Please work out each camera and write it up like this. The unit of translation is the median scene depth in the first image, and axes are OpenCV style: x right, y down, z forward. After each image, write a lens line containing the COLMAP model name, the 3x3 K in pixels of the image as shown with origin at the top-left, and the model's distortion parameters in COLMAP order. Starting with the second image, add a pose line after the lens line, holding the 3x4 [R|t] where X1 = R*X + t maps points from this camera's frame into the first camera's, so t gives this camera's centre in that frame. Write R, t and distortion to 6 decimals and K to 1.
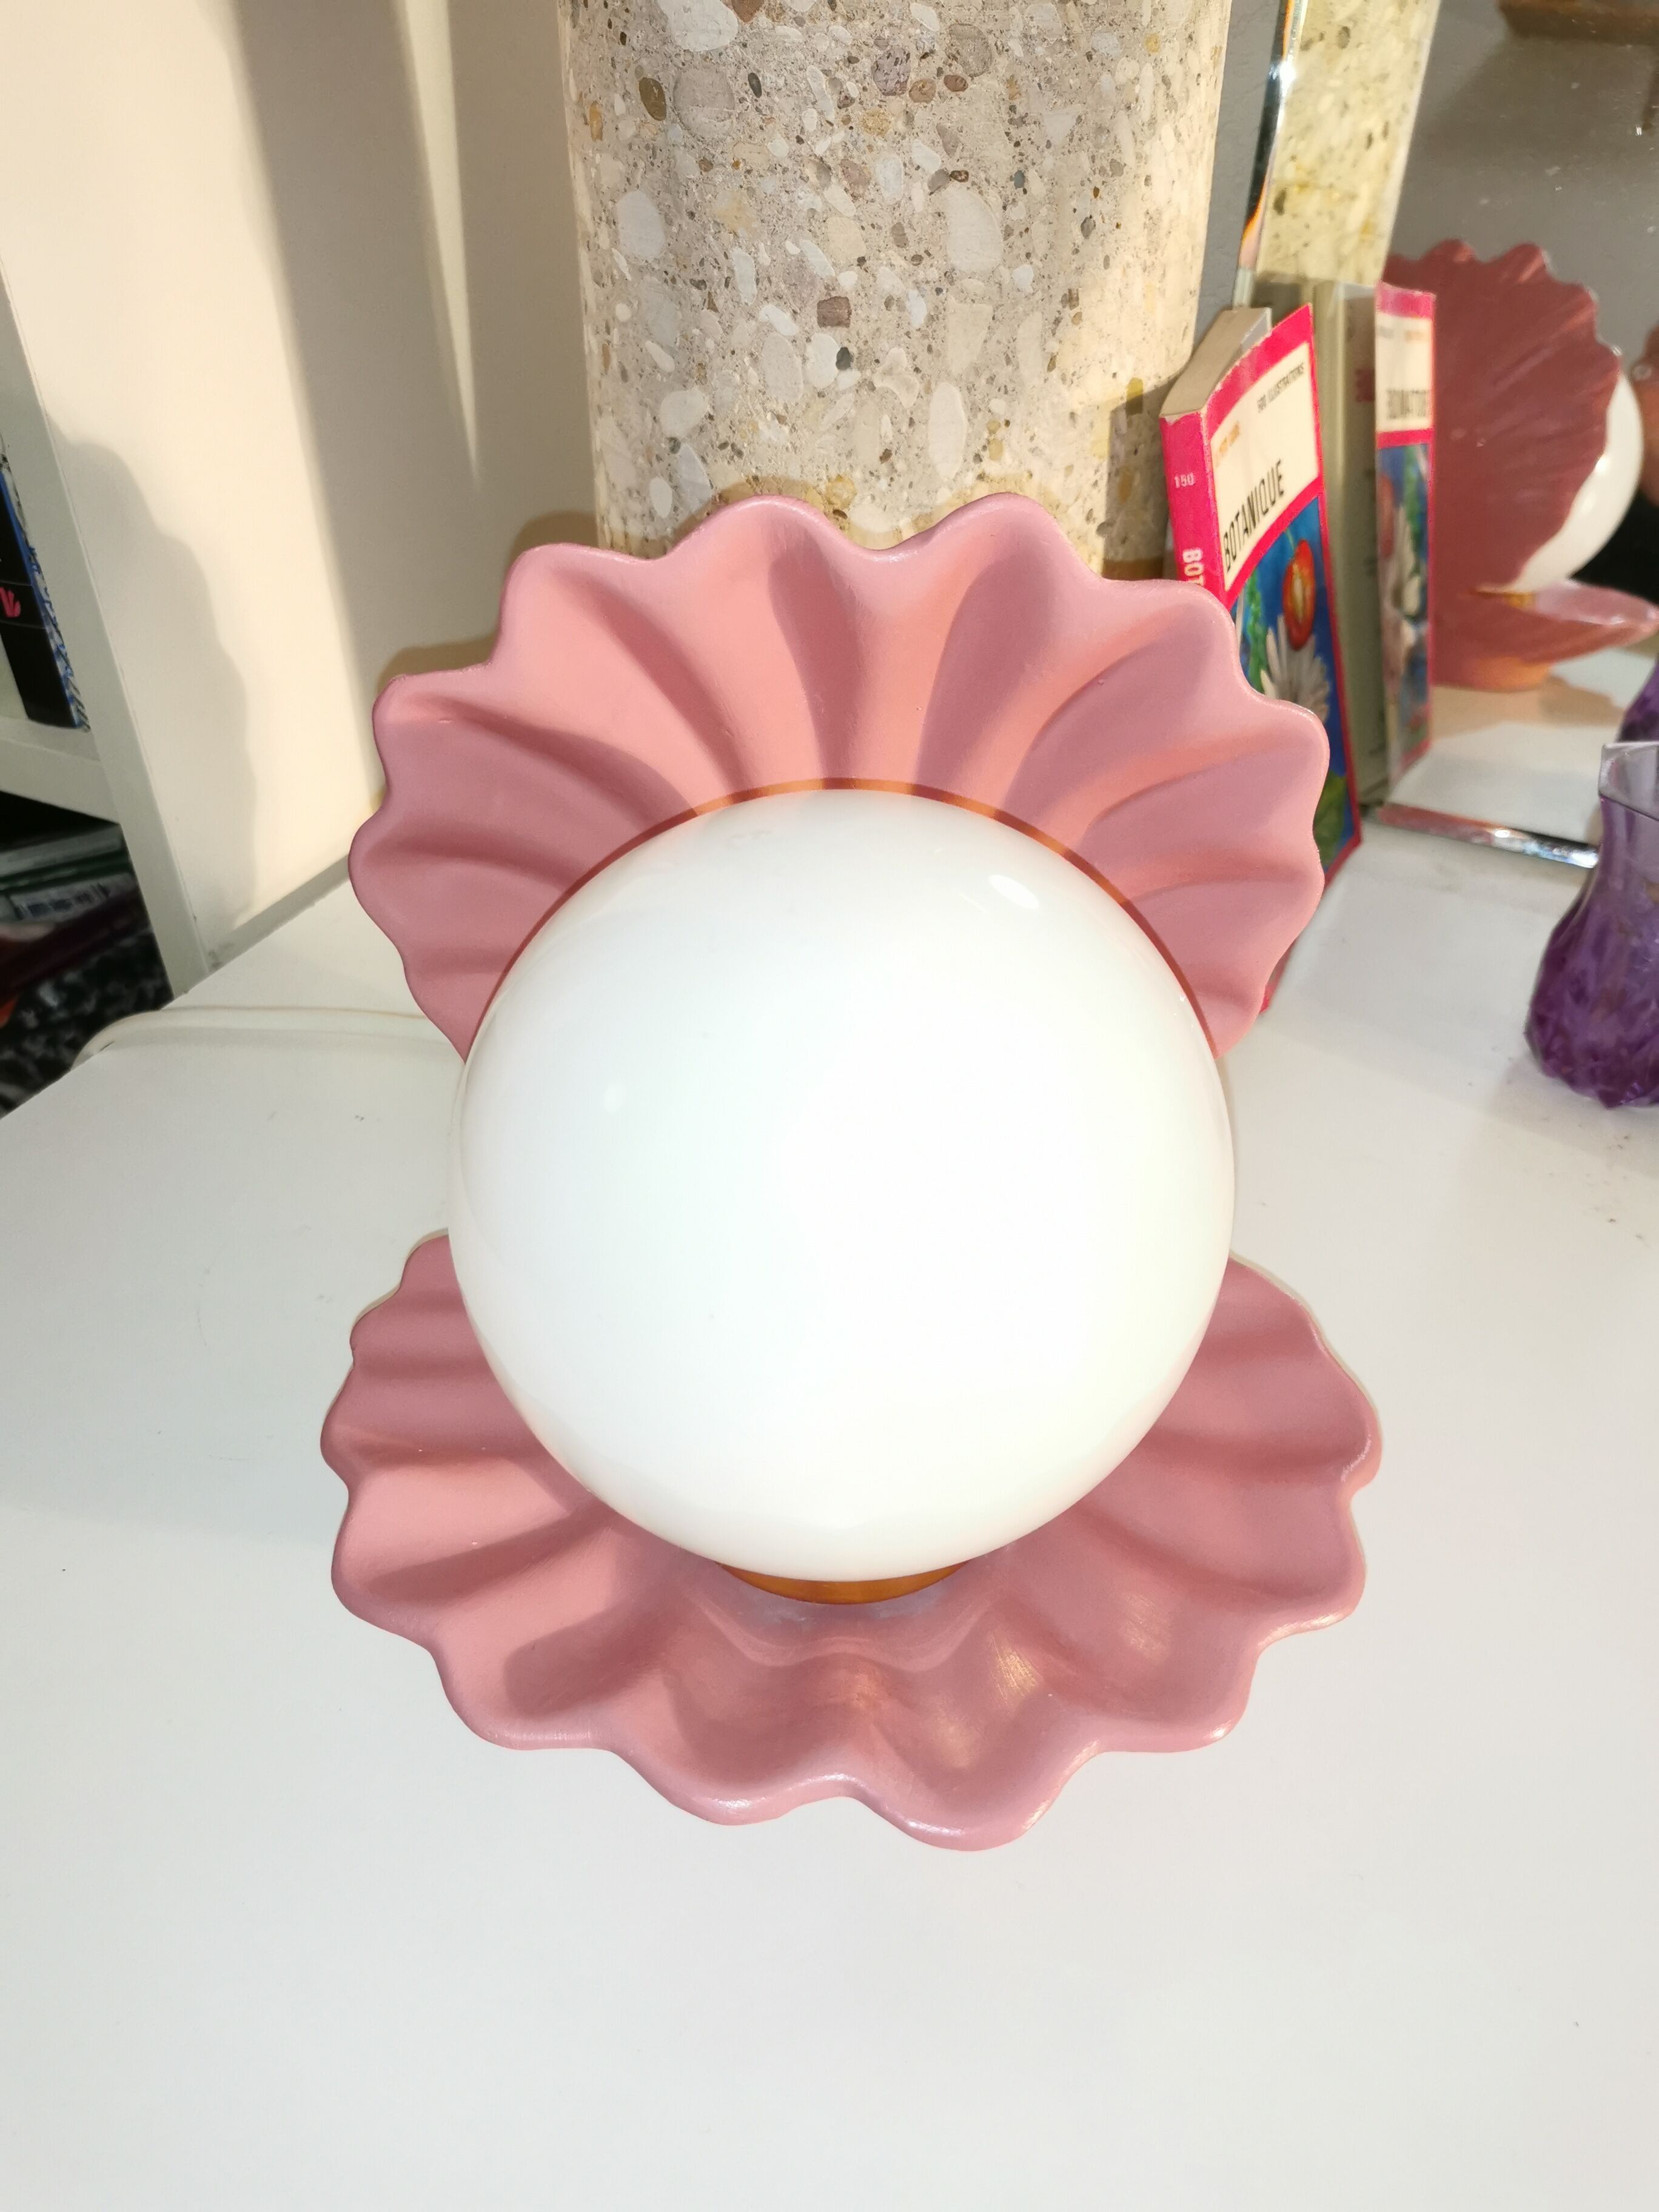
lens RADIAL K [[1750.9, 0, 826.8], [0, 1750.9, 1105.9], [0, 0, 1]] dist [0.047439, -0.075448]
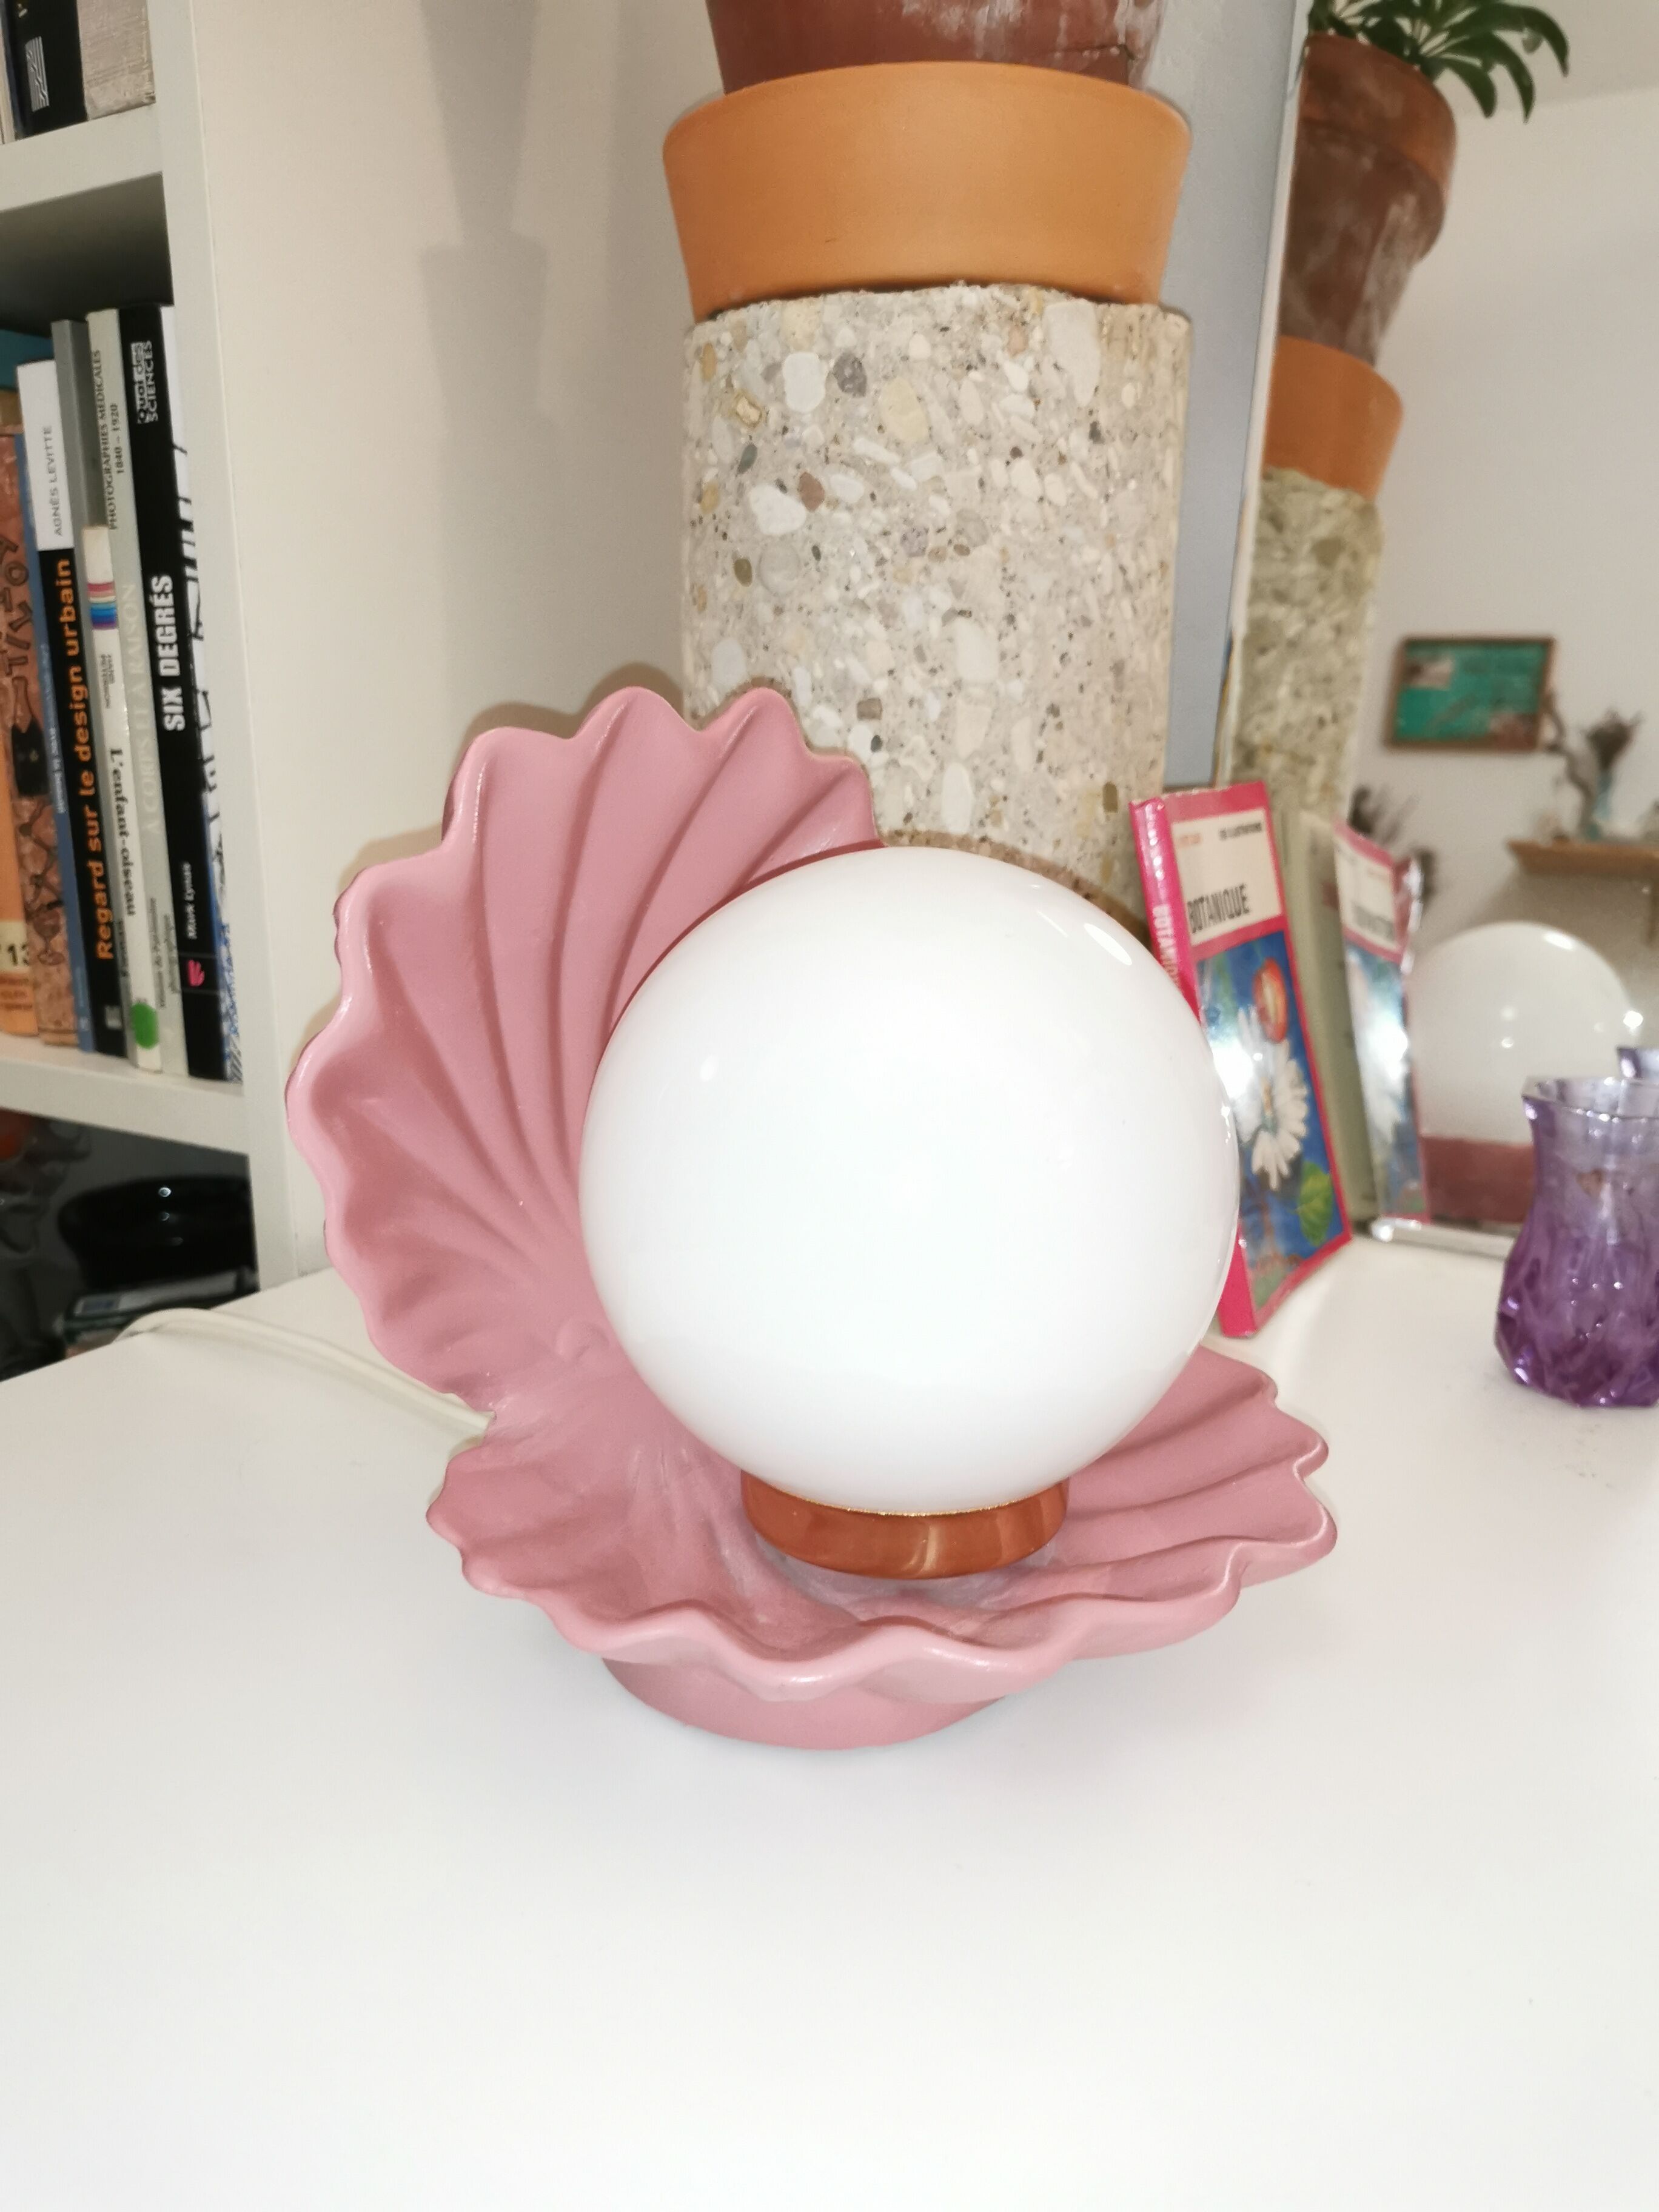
lens RADIAL K [[1750.9, 0, 826.8], [0, 1750.9, 1105.9], [0, 0, 1]] dist [0.047439, -0.075448]
pose [[0.997574, 0.034365, -0.060534, 0.061598], [-0.056440, 0.908314, -0.414463, 0.358714], [0.040741, 0.416875, 0.908050, -0.058816]]
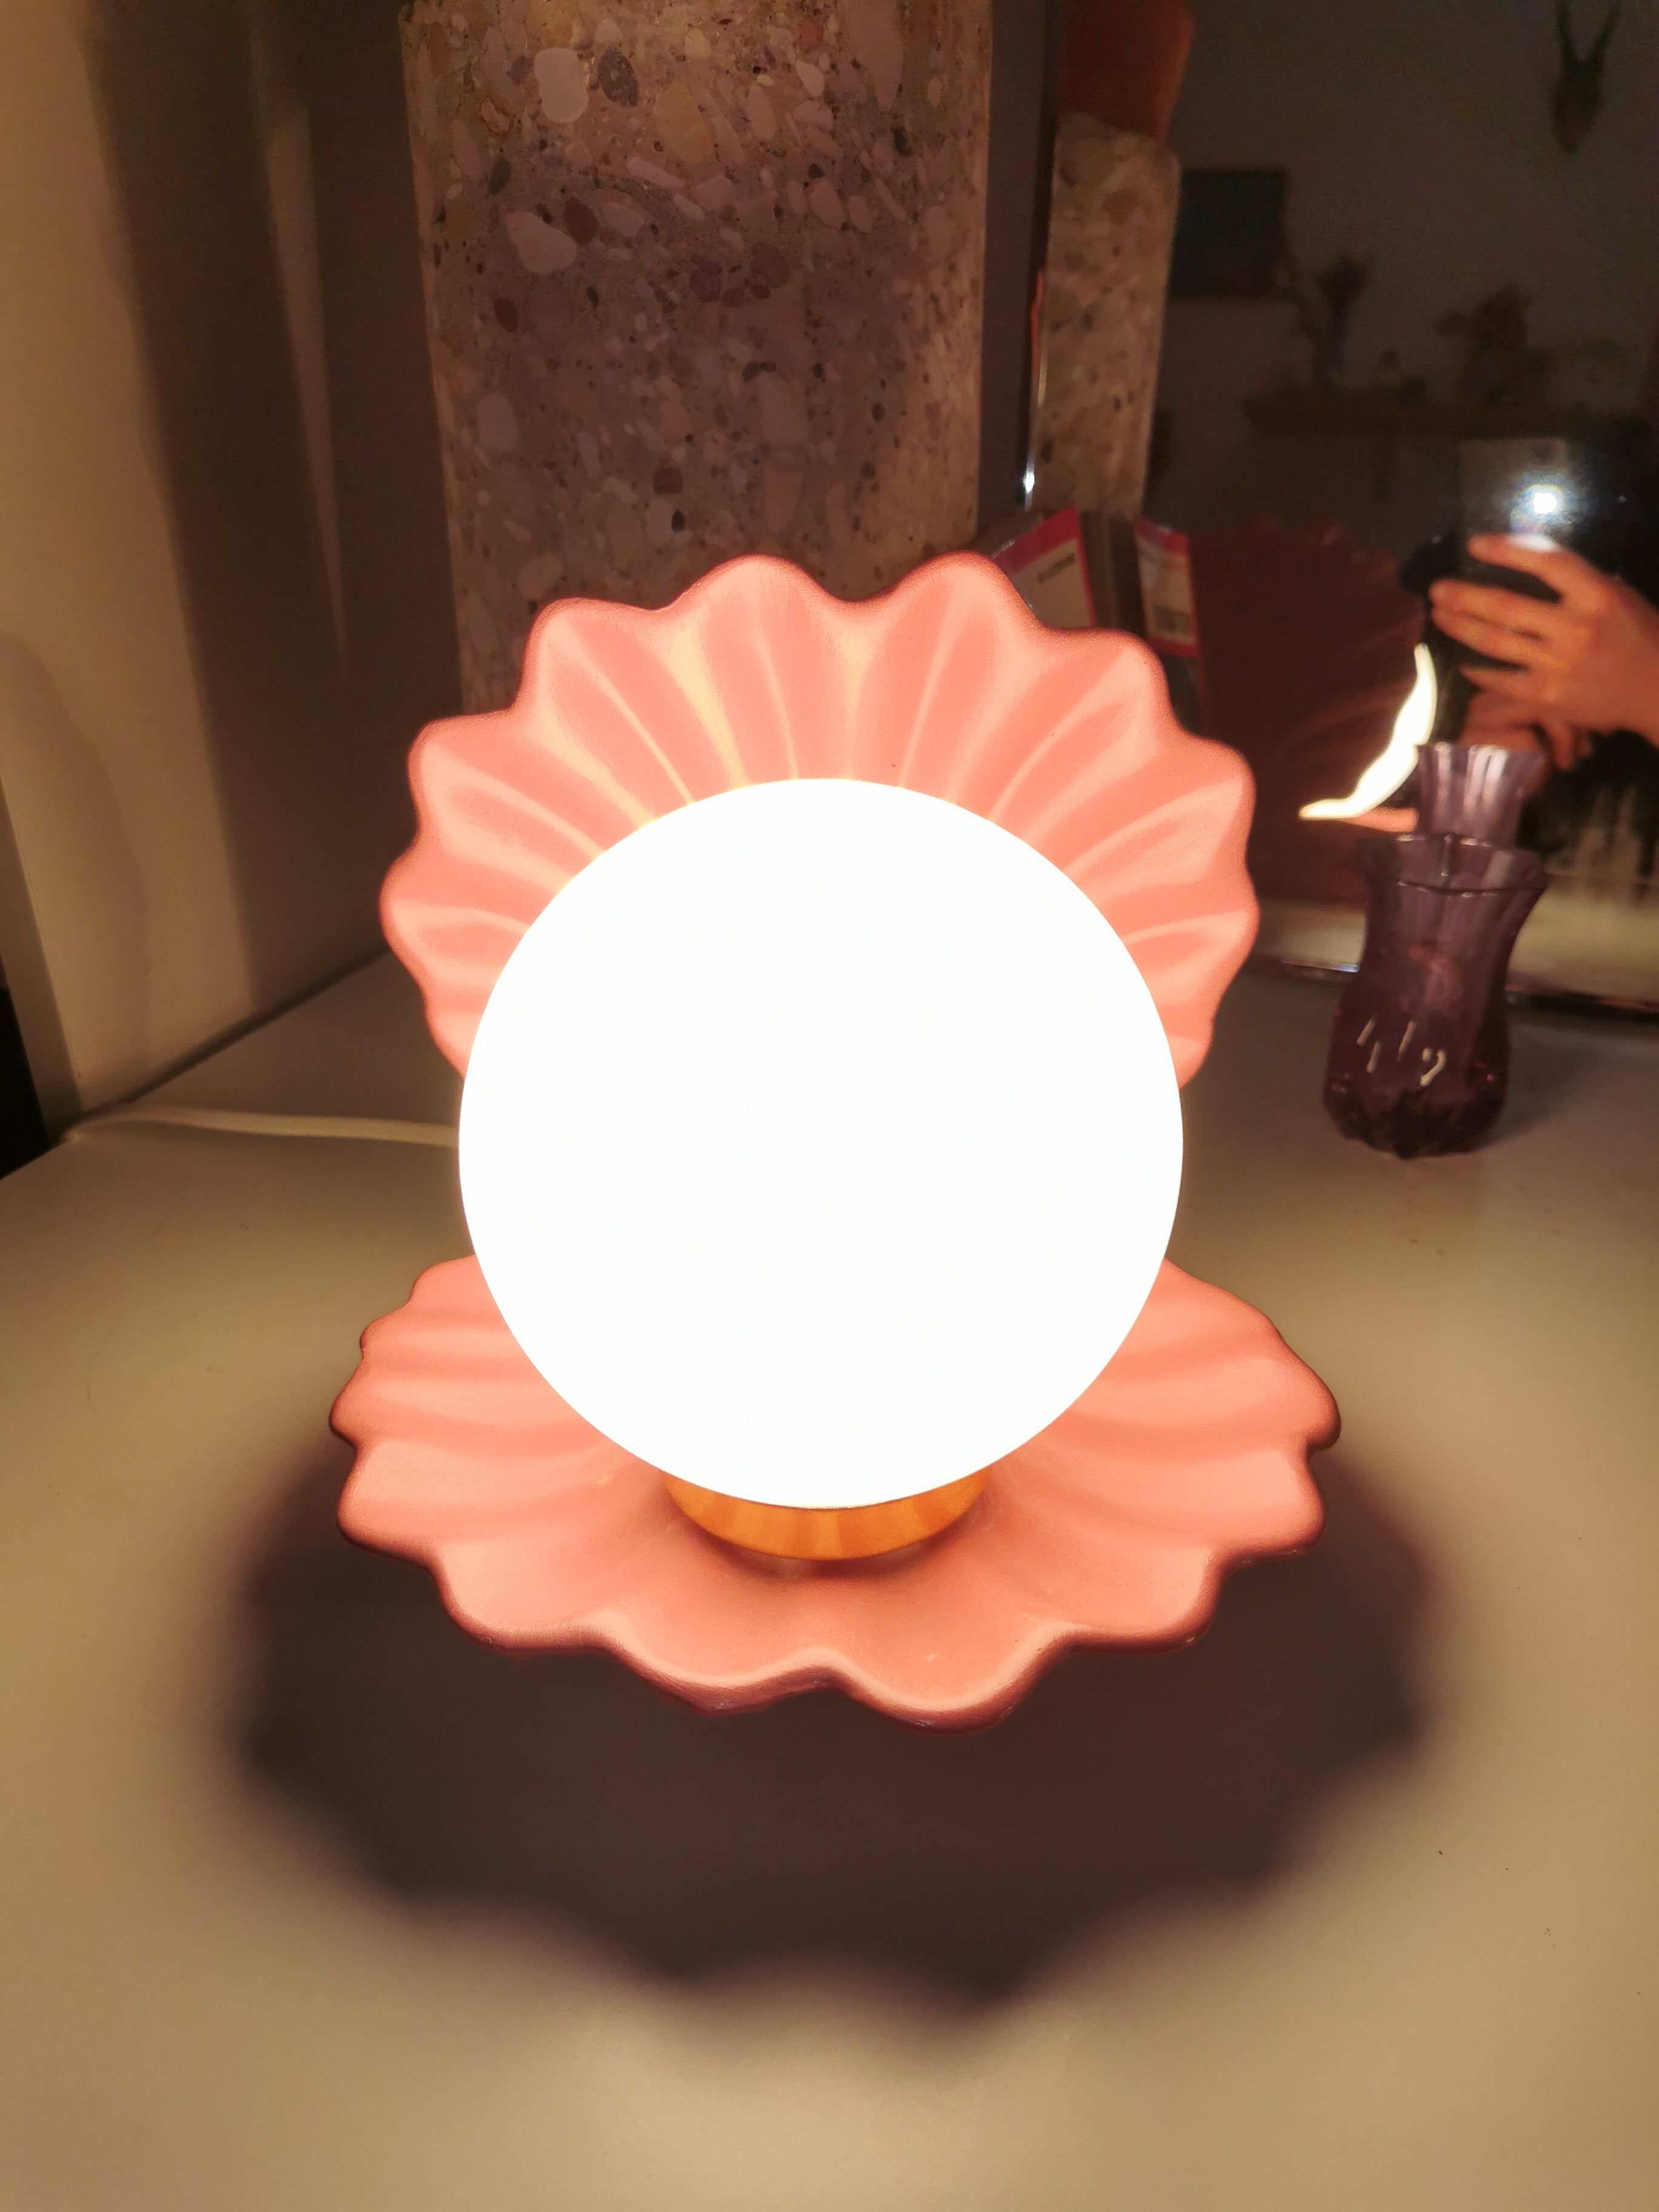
lens RADIAL K [[1761.5, 0, 827.0], [0, 1761.5, 1113.8], [0, 0, 1]] dist [0.025376, -0.045722]
pose [[0.995492, -0.046478, 0.082678, -0.007075], [0.061330, 0.980383, -0.187316, 0.187584], [-0.072350, 0.191543, 0.978814, -0.073374]]
